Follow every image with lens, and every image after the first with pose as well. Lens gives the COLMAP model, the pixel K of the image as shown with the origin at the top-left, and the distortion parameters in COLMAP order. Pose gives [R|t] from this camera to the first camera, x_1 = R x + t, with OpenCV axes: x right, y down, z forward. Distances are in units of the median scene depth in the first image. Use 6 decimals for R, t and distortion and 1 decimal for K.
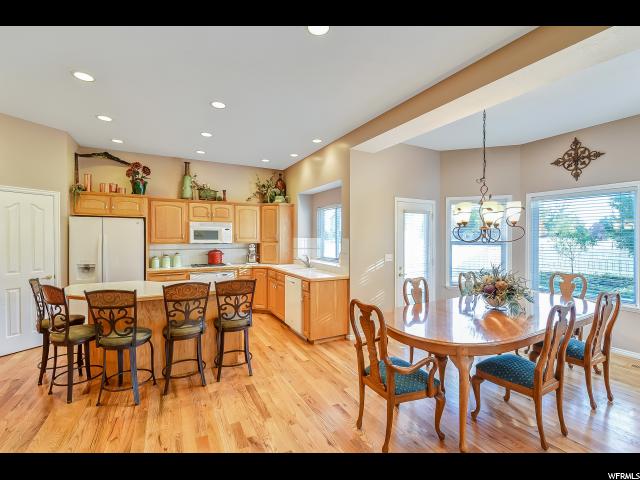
lens RADIAL K [[287.9, 0, 328.3], [0, 287.9, 231.9], [0, 0, 1]] dist [0.000724, -0.019911]
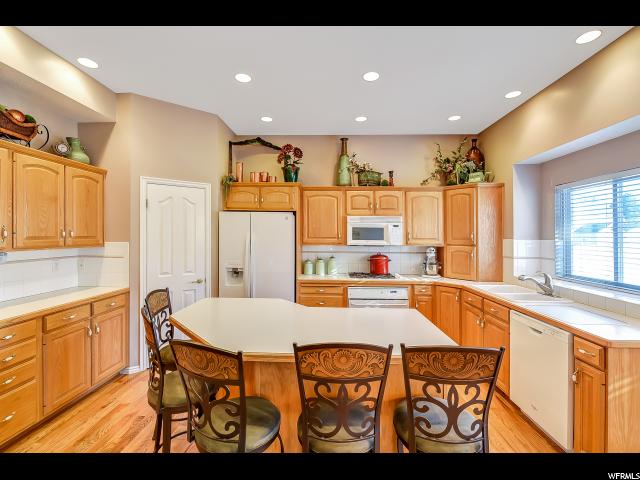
lens RADIAL K [[287.9, 0, 328.3], [0, 287.9, 231.9], [0, 0, 1]] dist [0.000724, -0.019911]
pose [[0.871090, 0.001091, -0.491122, -0.157092], [0.000019, 0.999997, 0.002255, 0.004505], [0.491124, -0.001974, 0.871088, 0.323873]]
